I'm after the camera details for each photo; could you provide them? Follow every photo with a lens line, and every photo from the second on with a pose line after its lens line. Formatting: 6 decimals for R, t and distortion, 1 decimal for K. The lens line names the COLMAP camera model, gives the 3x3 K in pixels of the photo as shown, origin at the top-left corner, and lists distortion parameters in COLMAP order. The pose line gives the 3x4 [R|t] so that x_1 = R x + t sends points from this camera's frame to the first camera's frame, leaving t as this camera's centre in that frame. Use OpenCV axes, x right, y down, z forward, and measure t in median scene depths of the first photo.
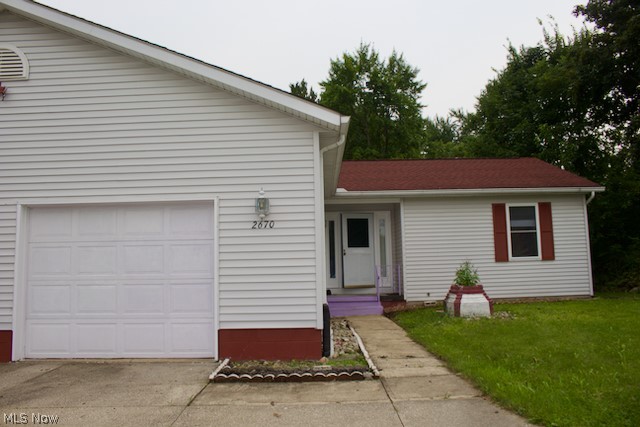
lens RADIAL K [[523.0, 0, 320.0], [0, 523.0, 213.5], [0, 0, 1]] dist [-0.163318, 0.123601]
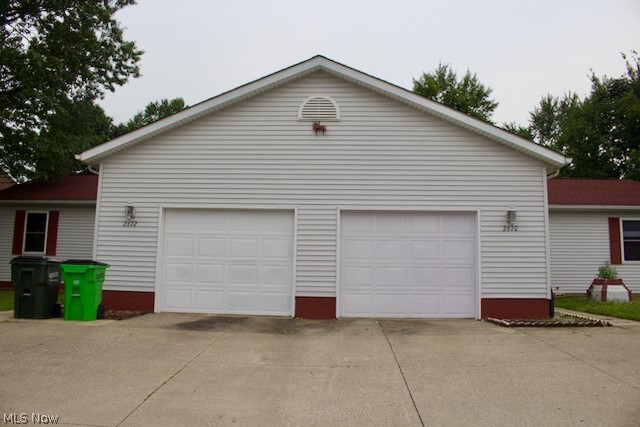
lens RADIAL K [[523.0, 0, 320.0], [0, 523.0, 213.5], [0, 0, 1]] dist [-0.163318, 0.123601]
pose [[0.998109, 0.031861, -0.052567, -0.387071], [-0.032365, 0.999438, -0.008759, 0.005948], [0.052259, 0.010444, 0.998579, -0.326273]]
